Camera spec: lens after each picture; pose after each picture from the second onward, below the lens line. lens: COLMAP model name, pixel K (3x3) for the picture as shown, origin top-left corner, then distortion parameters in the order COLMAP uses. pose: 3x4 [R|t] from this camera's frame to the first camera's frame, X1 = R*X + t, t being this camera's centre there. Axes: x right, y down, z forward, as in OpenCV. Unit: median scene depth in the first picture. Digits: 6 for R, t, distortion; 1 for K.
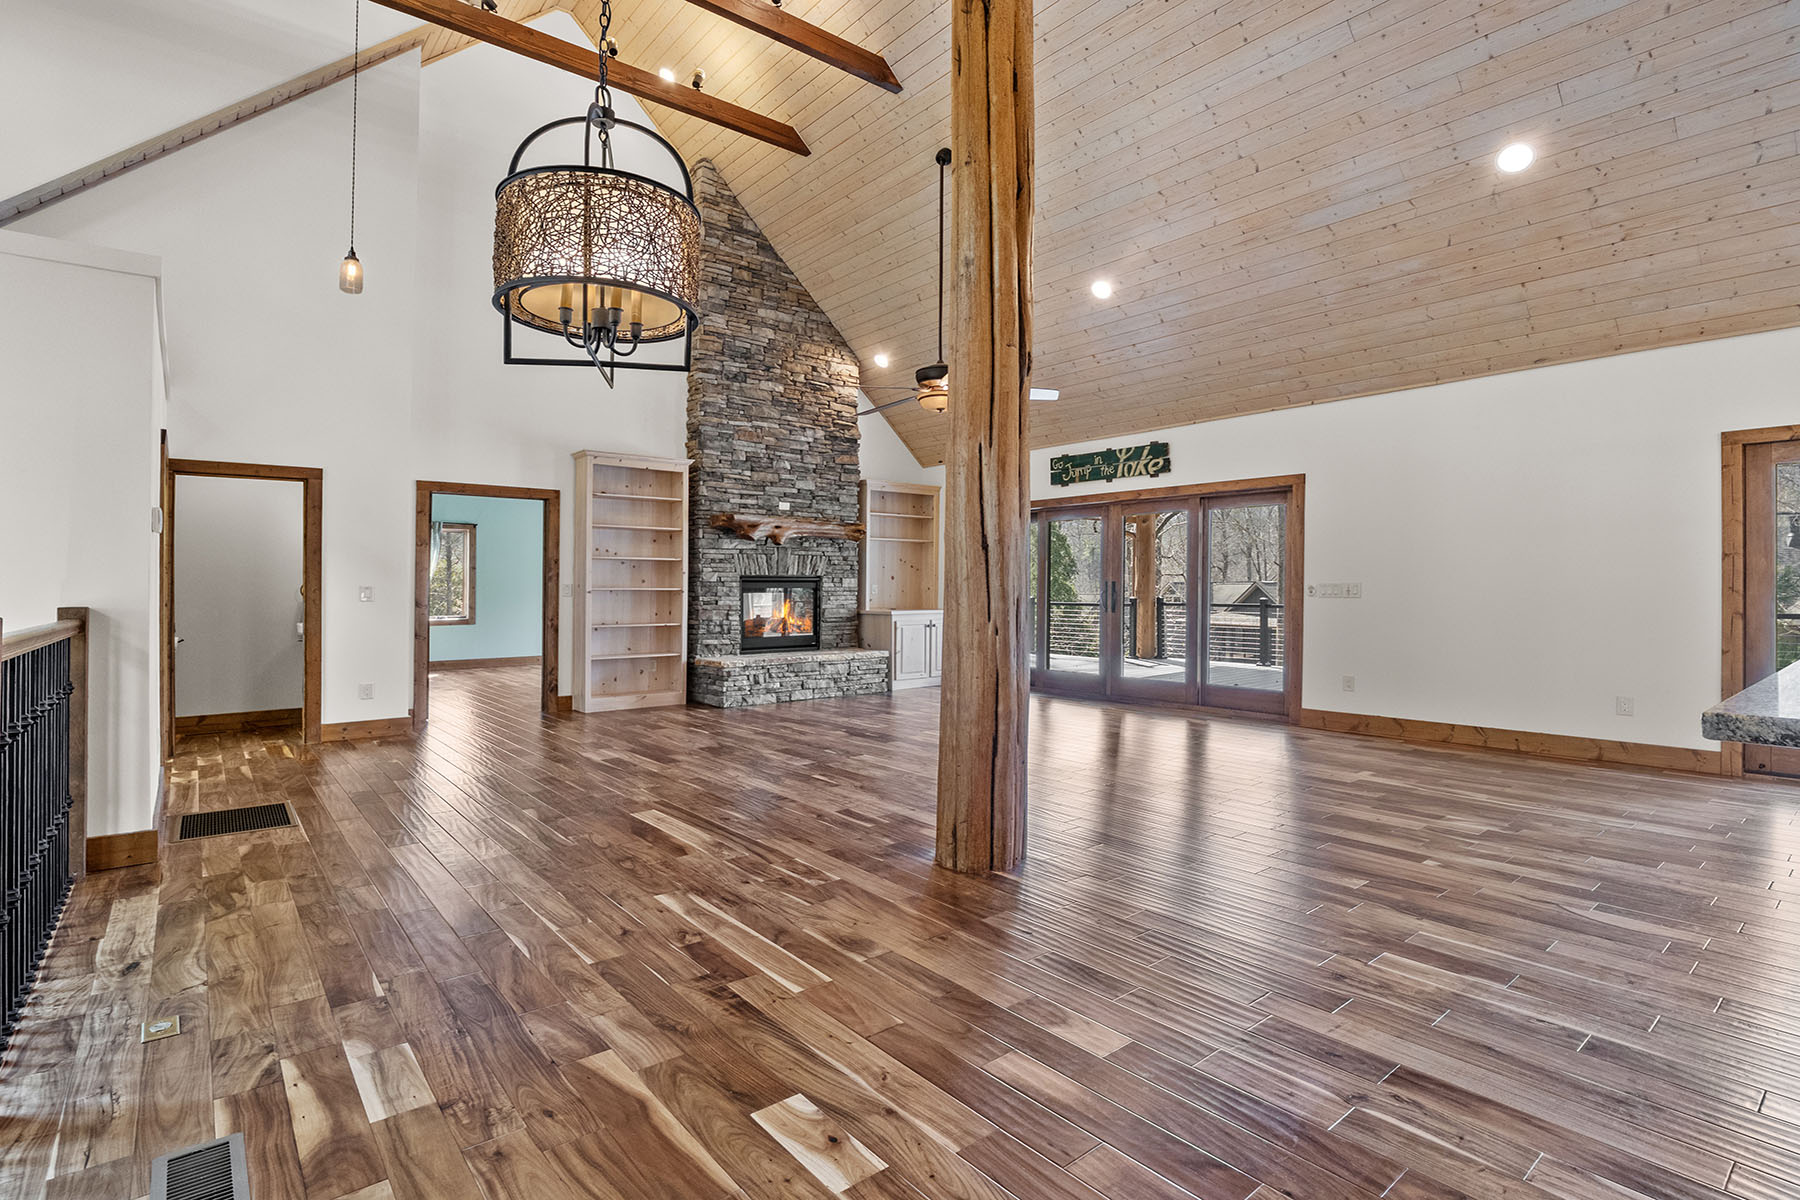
lens RADIAL K [[862.2, 0, 915.2], [0, 862.2, 574.4], [0, 0, 1]] dist [-0.004797, -0.000906]
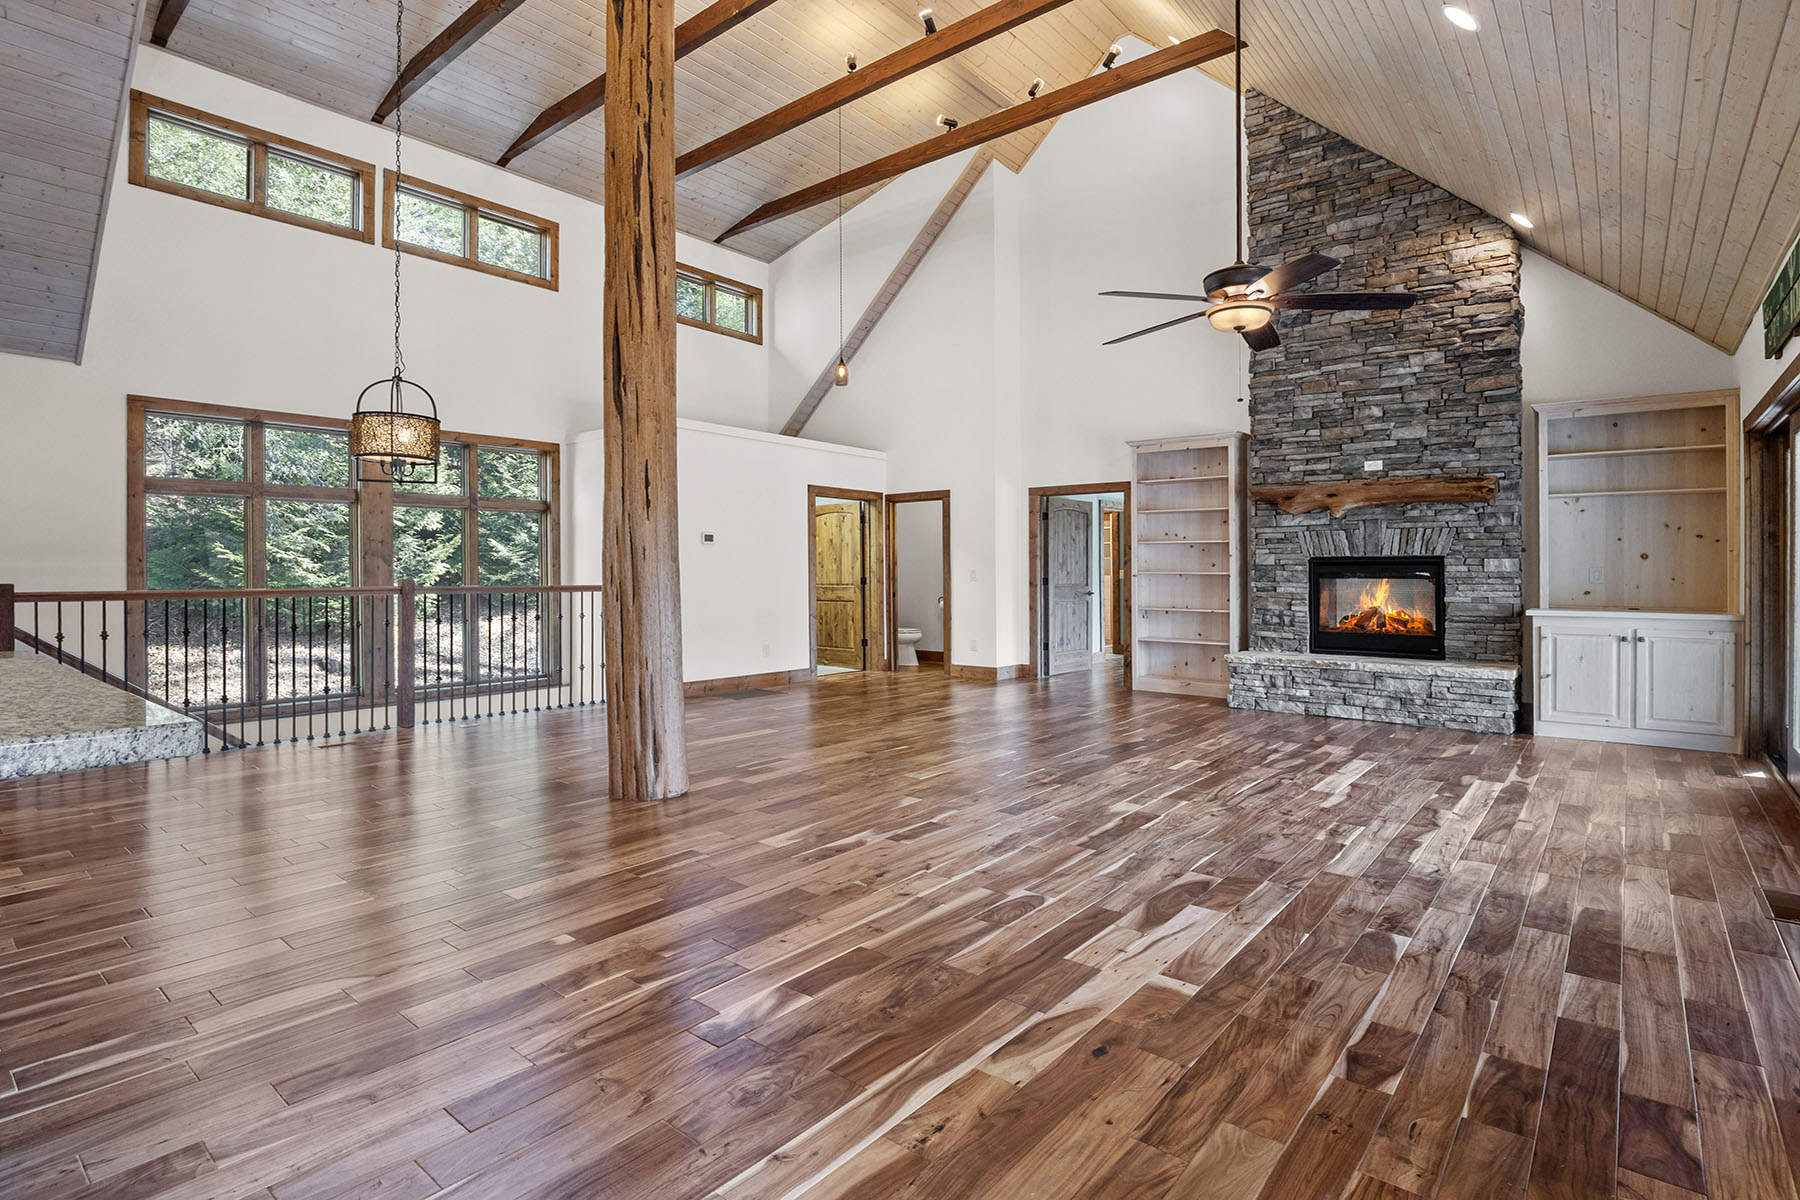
lens RADIAL K [[896.6, 0, 900.4], [0, 896.6, 560.1], [0, 0, 1]] dist [-0.015686, -0.001306]
pose [[0.185995, -0.010603, -0.982494, 0.585307], [0.012525, 0.999886, -0.008419, 0.006279], [0.982471, -0.010740, 0.186106, 0.469257]]
